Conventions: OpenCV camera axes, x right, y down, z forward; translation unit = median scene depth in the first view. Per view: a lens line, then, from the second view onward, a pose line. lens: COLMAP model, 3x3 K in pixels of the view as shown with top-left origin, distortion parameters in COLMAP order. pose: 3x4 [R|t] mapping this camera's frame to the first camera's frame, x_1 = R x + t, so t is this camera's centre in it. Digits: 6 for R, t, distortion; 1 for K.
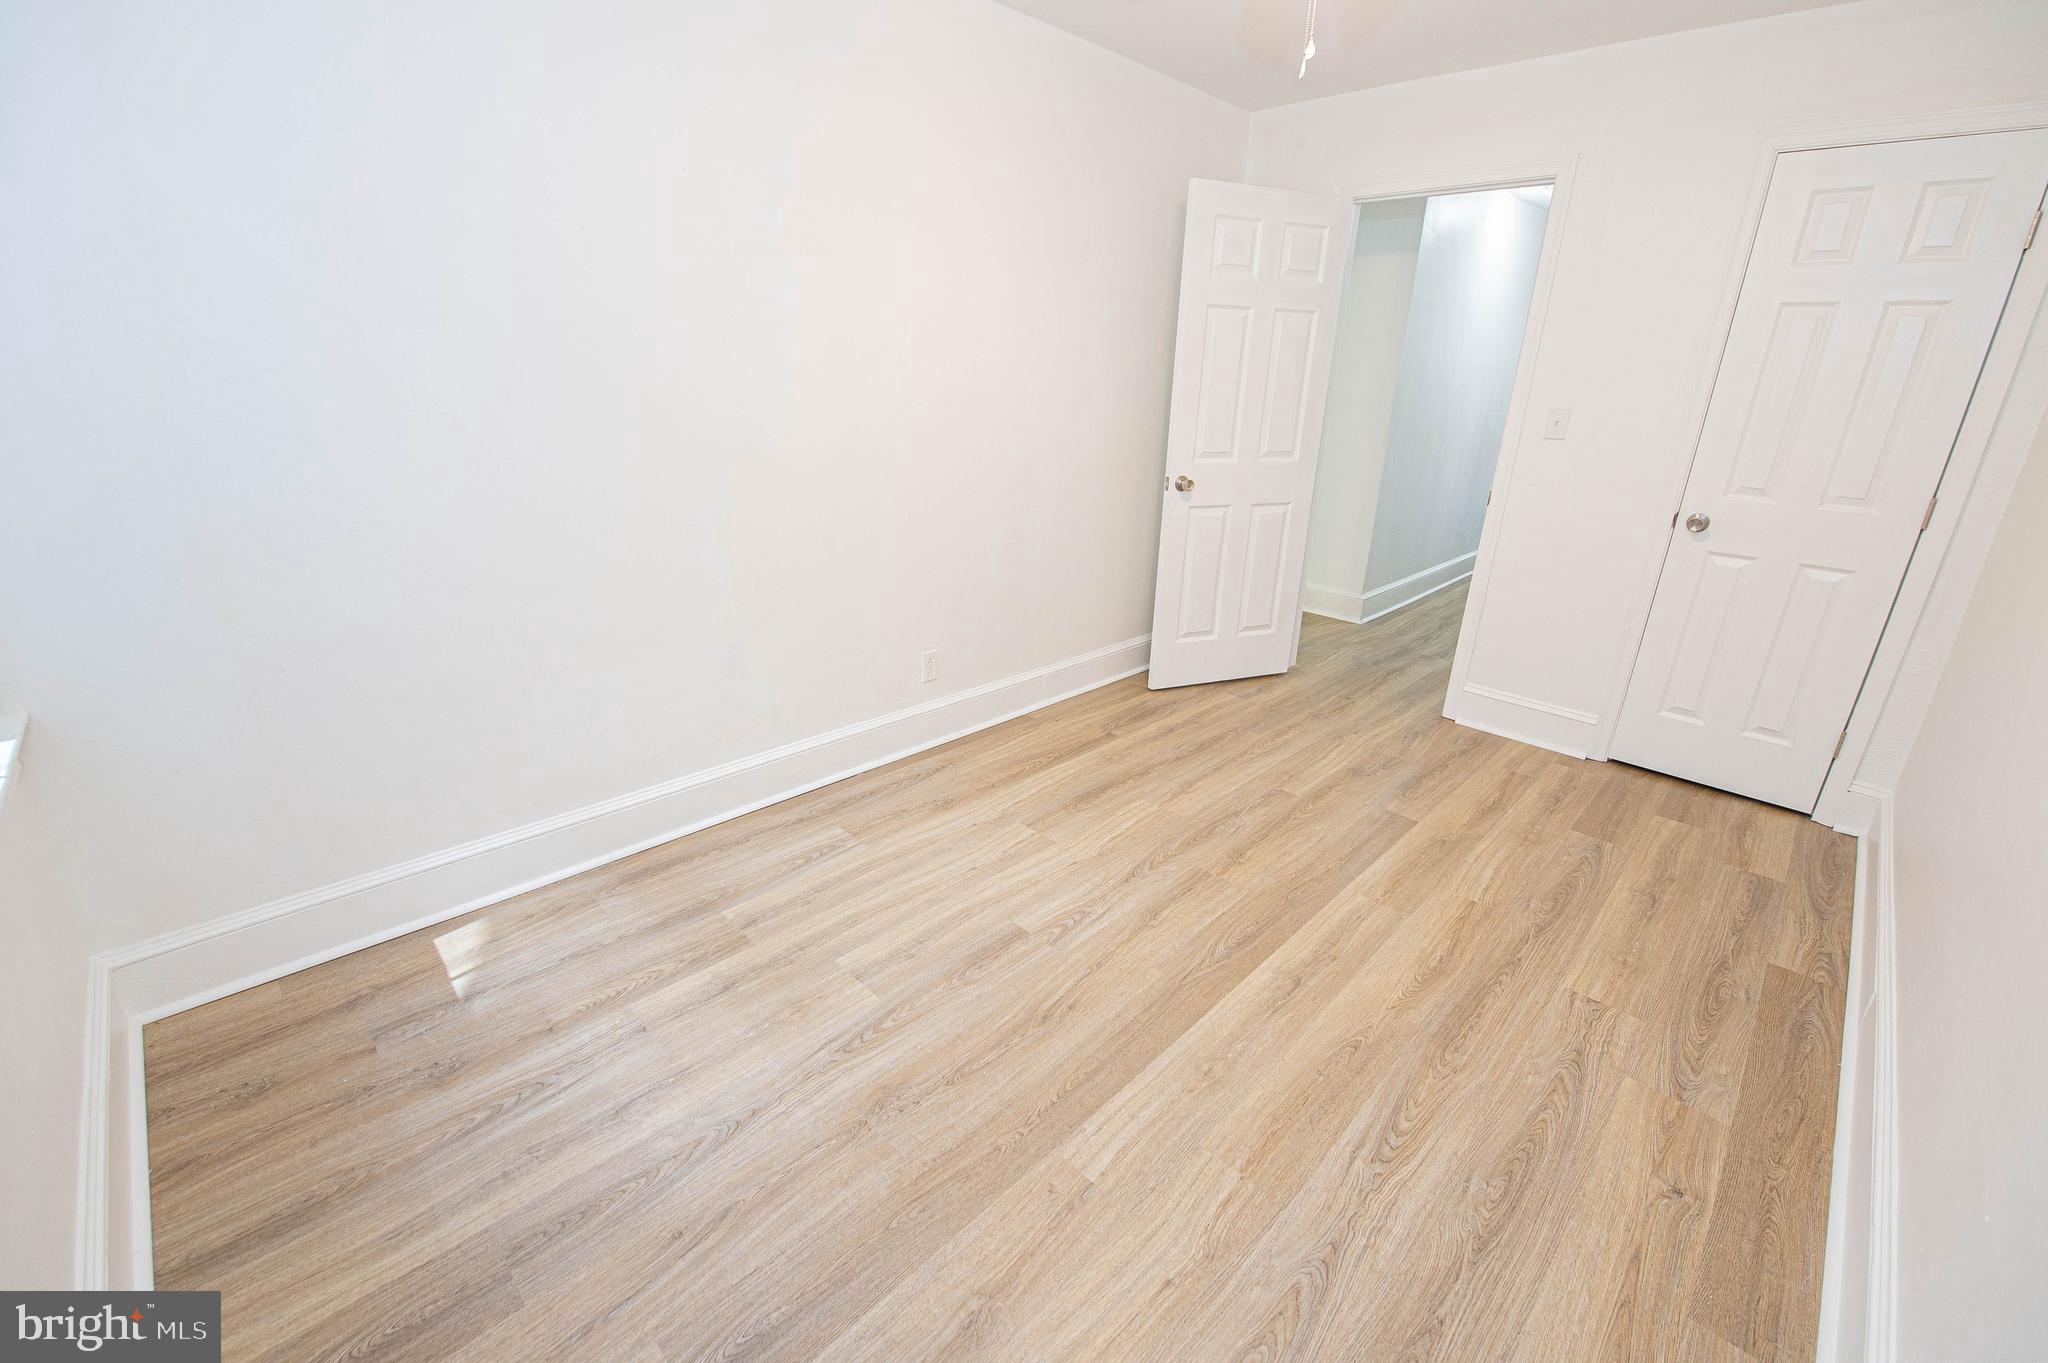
lens RADIAL K [[831.0, 0, 1020.6], [0, 831.0, 682.9], [0, 0, 1]] dist [-0.018160, -0.001258]
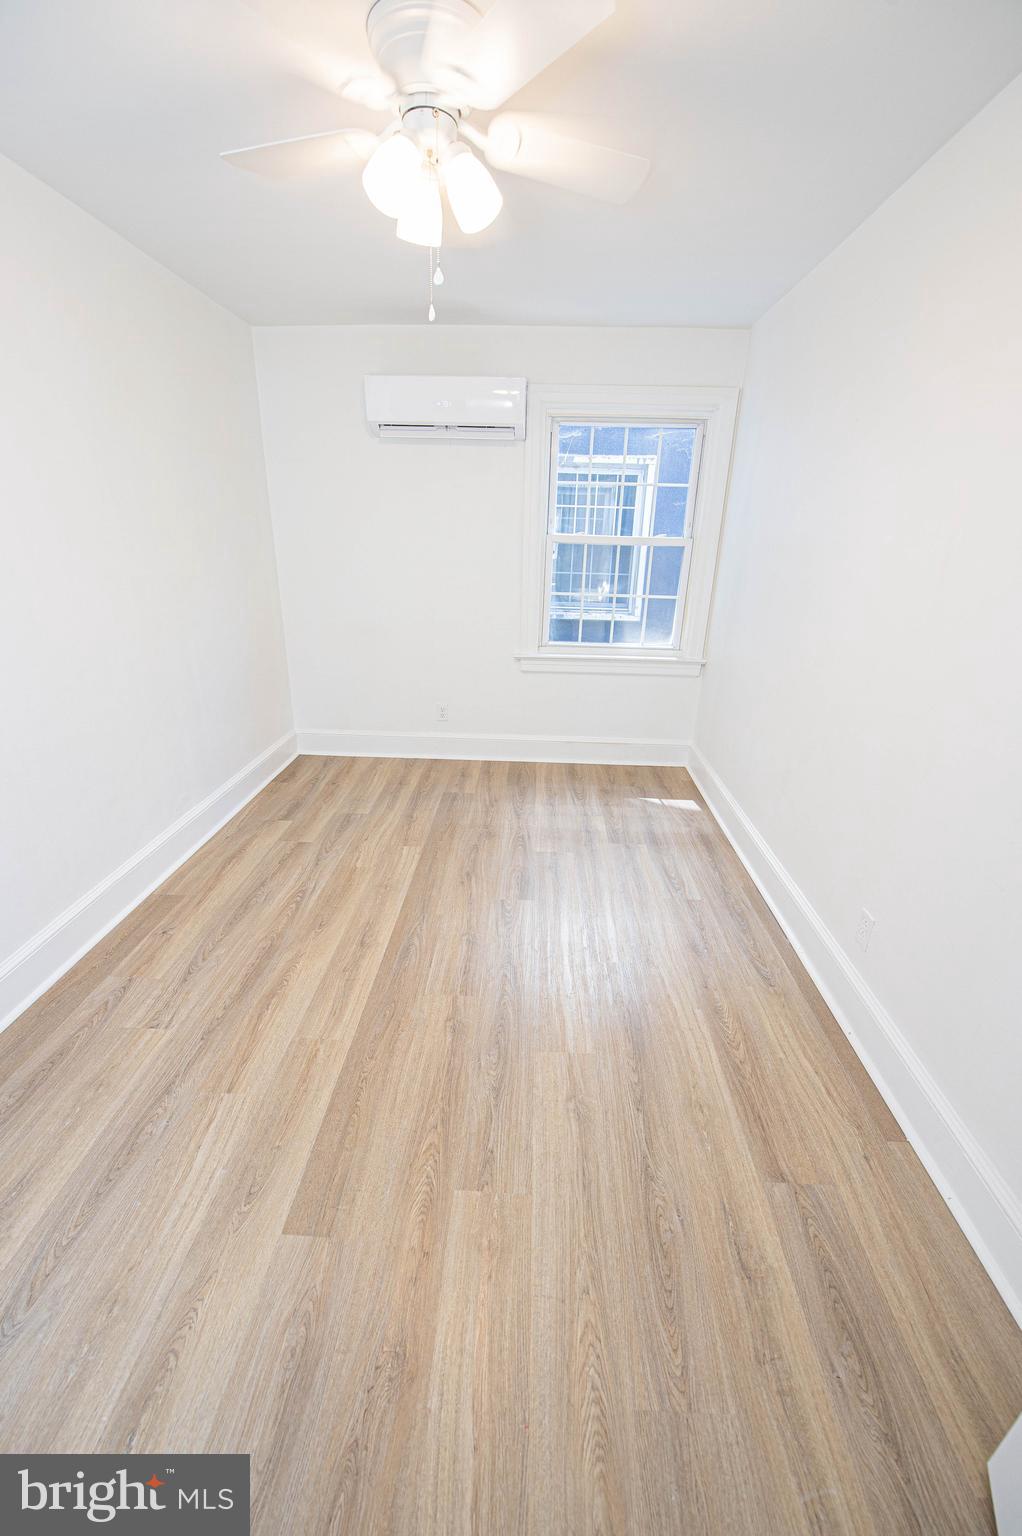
lens RADIAL K [[608.7, 0, 511.0], [0, 608.7, 774.9], [0, 0, 1]] dist [-0.015961, -0.003455]
pose [[-0.736367, 0.210231, -0.643091, 0.765615], [-0.276171, 0.774314, 0.569357, -0.584226], [0.617651, 0.596858, -0.512120, 1.509171]]
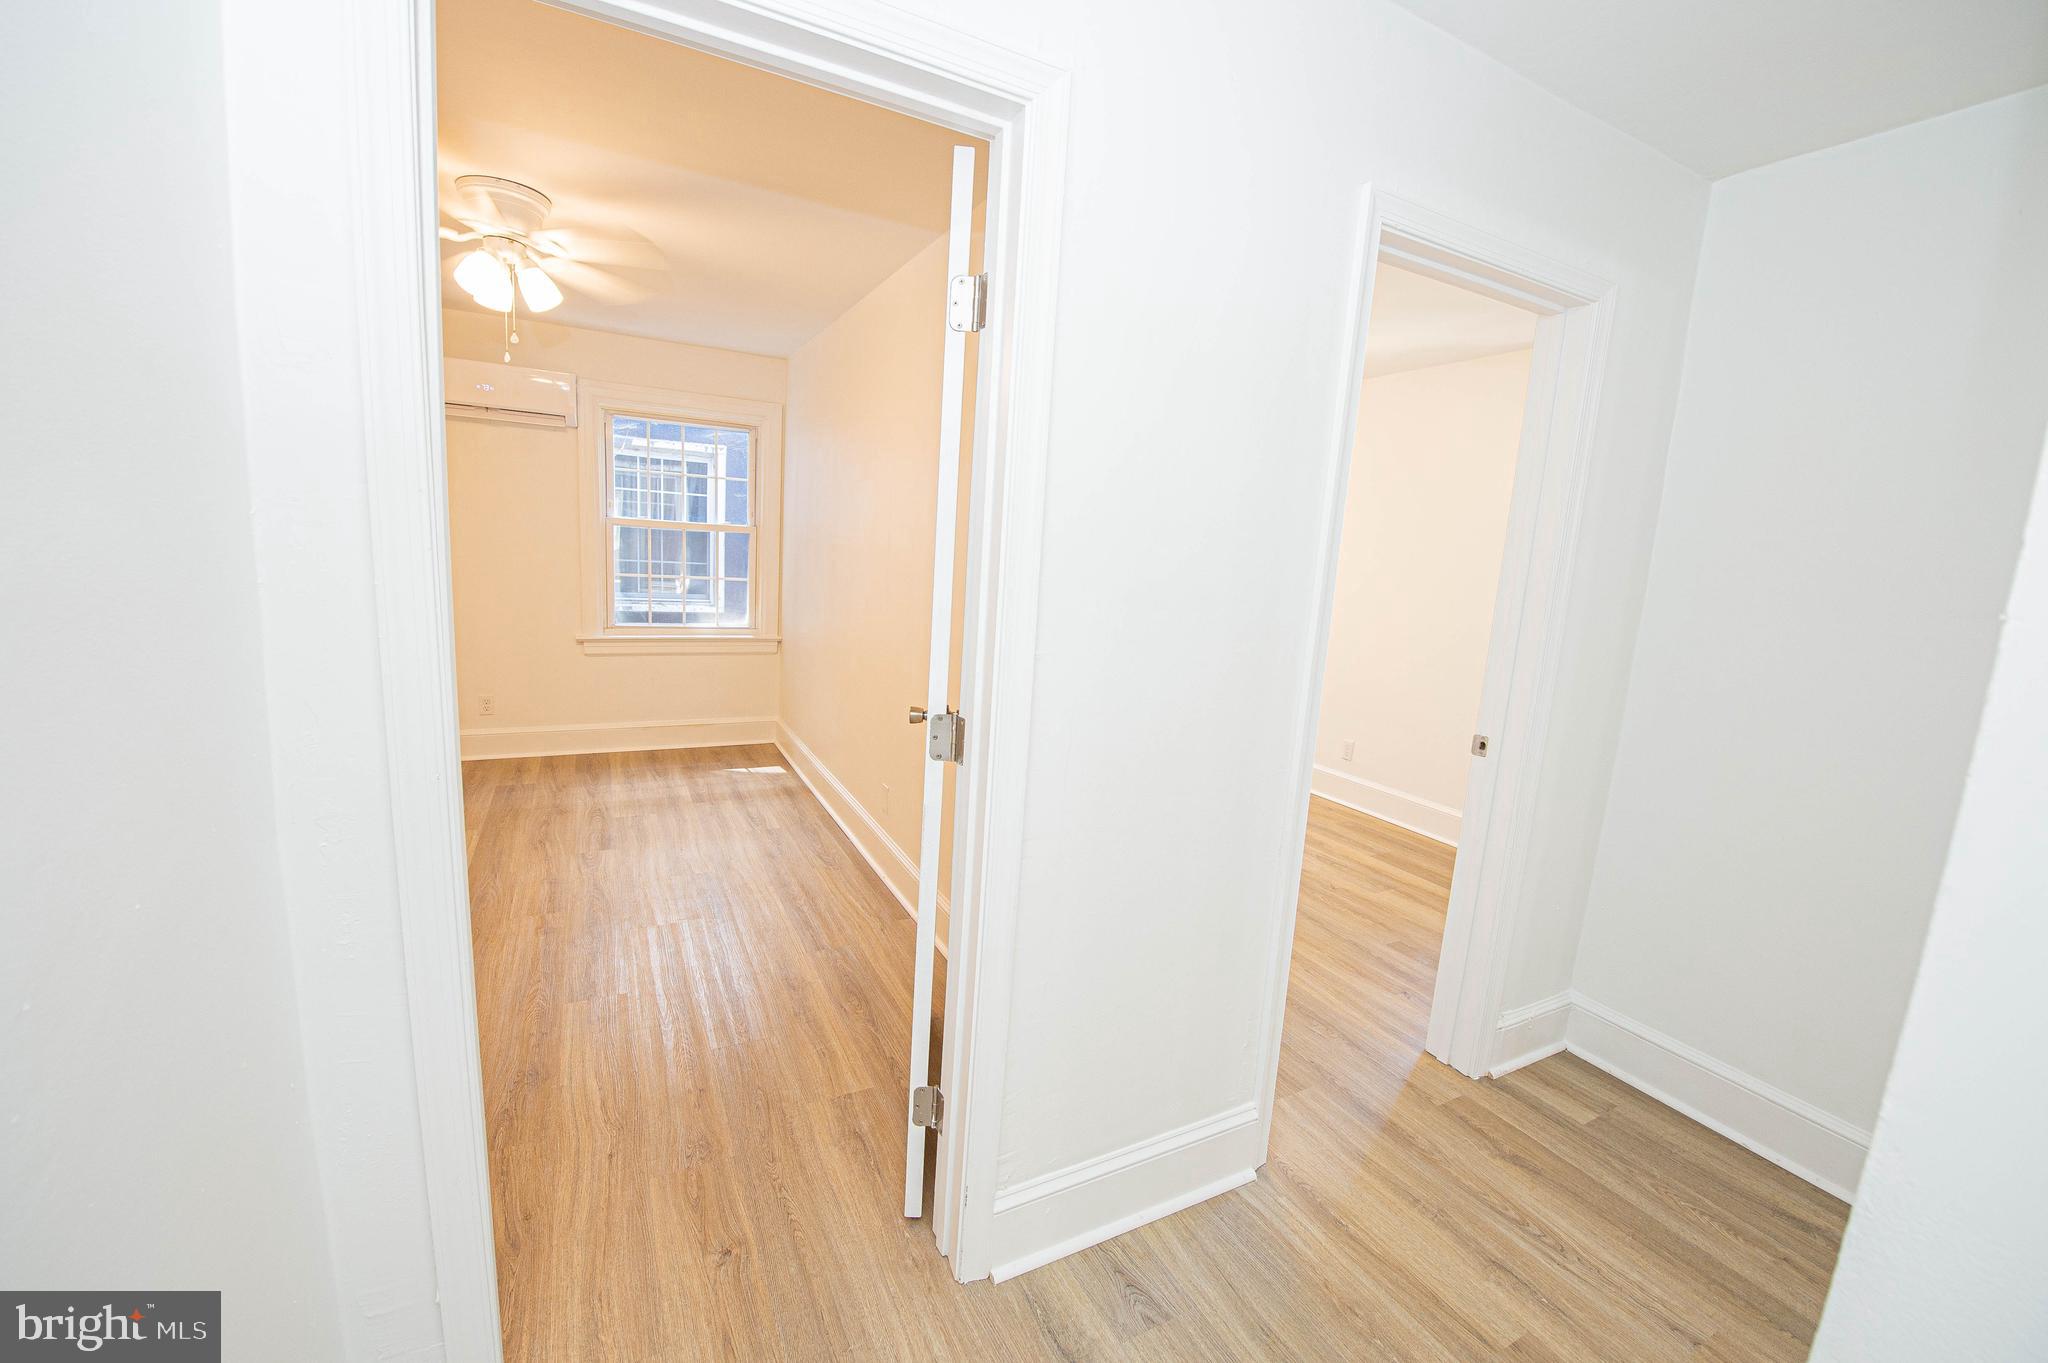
lens RADIAL K [[811.6, 0, 1017.3], [0, 811.6, 679.1], [0, 0, 1]] dist [-0.015961, -0.003455]
pose [[-0.299169, 0.110537, -0.947776, 1.315020], [-0.399756, 0.887380, 0.229677, -0.744696], [0.866426, 0.447591, -0.221288, 2.008061]]
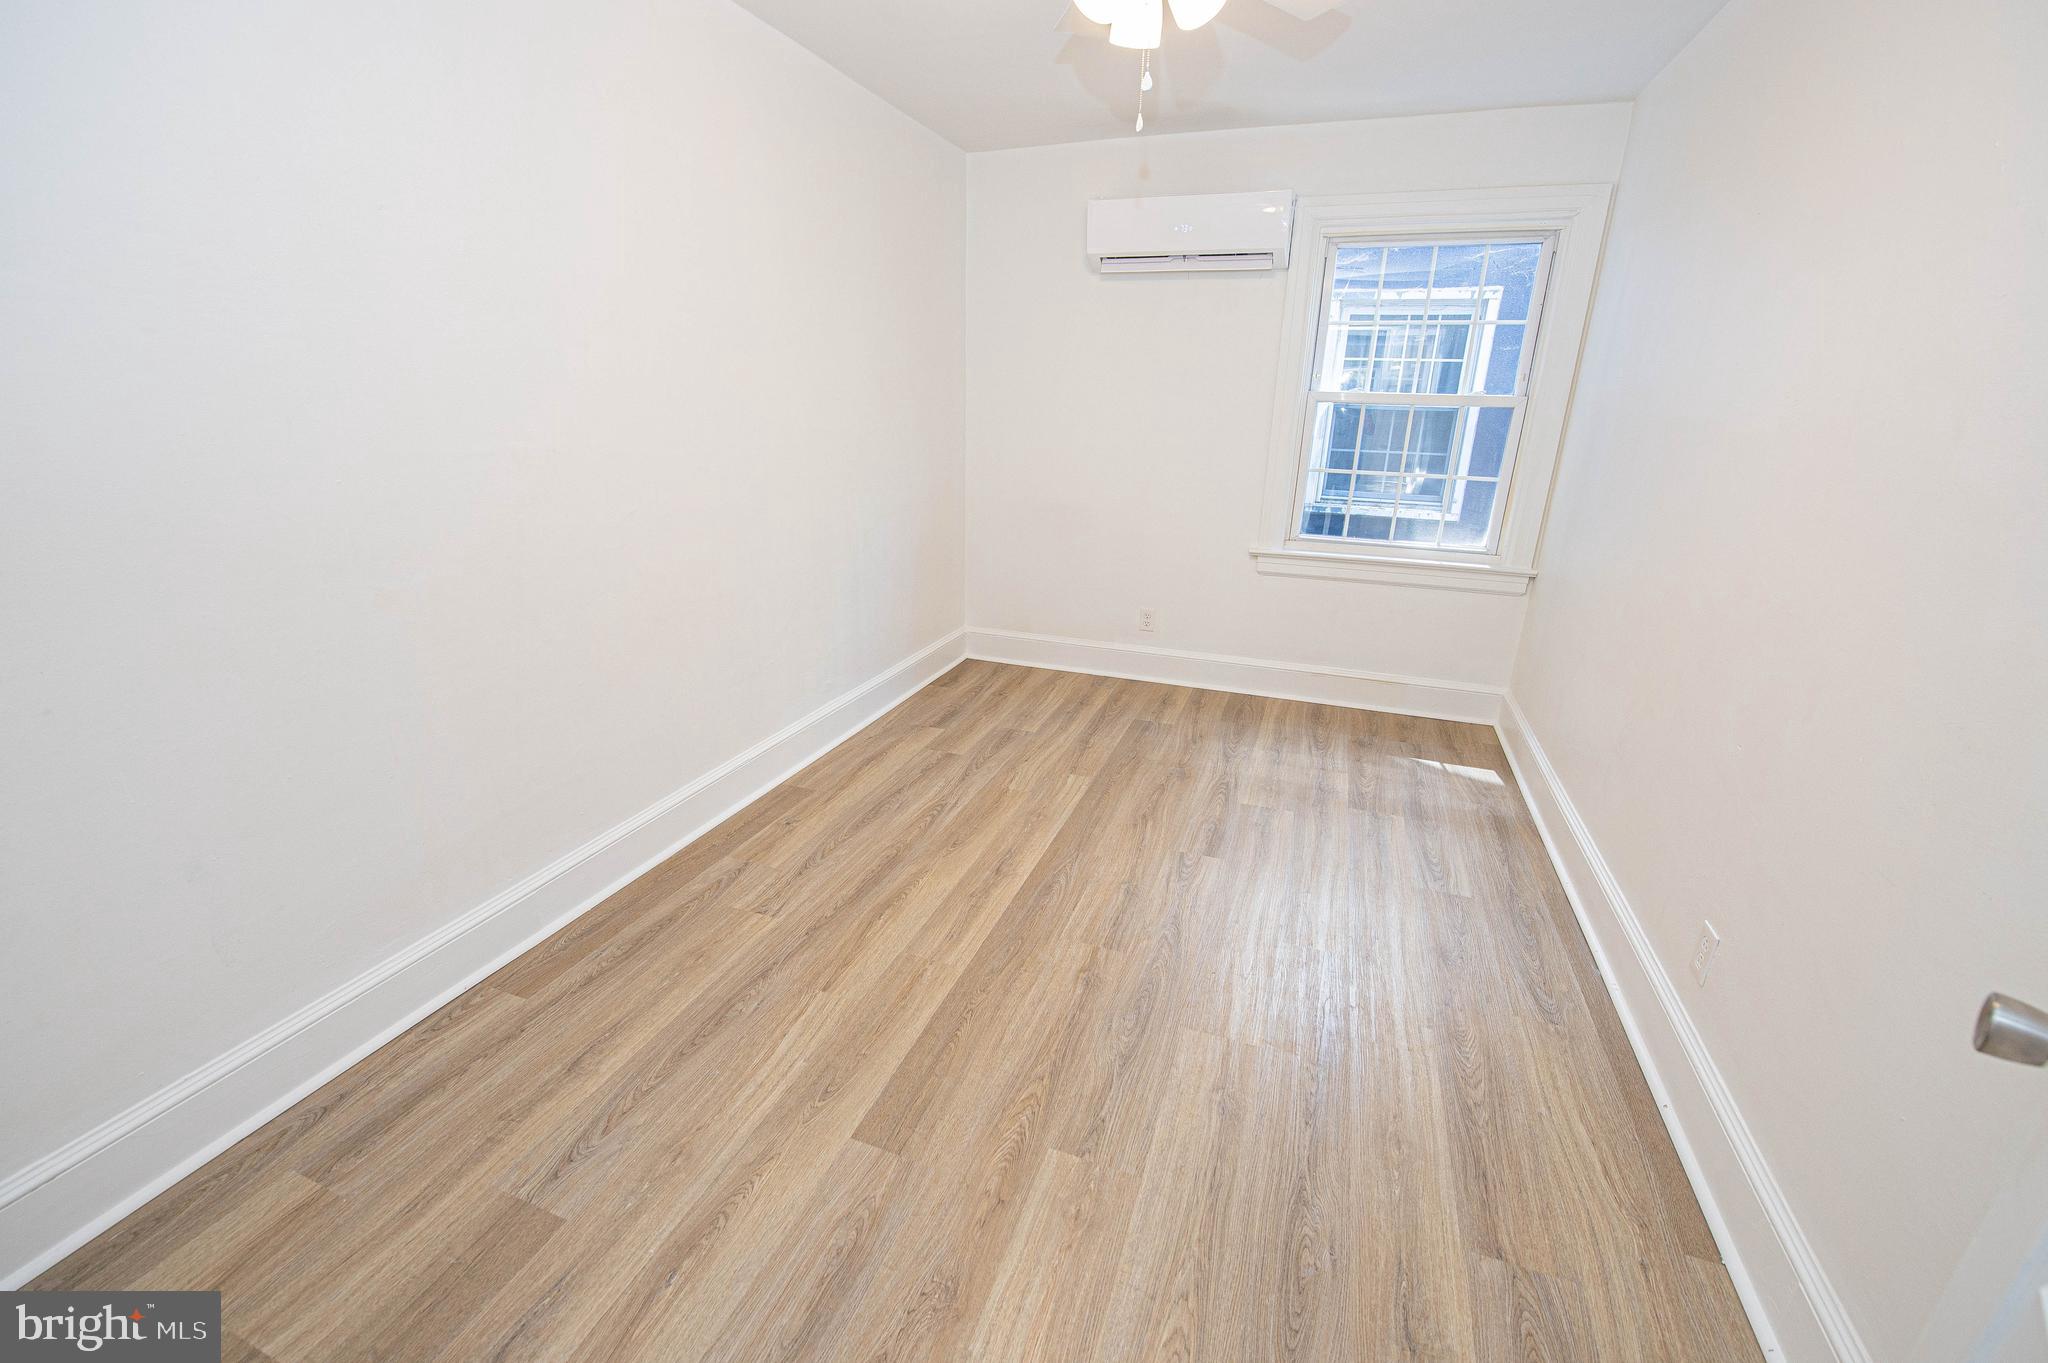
lens RADIAL K [[839.2, 0, 1016.1], [0, 839.2, 682.2], [0, 0, 1]] dist [-0.015616, -0.002770]
pose [[-0.909131, 0.089234, -0.406839, 0.777112], [-0.187618, 0.784334, 0.591287, -0.606303], [0.371860, 0.613887, -0.696321, 1.664665]]
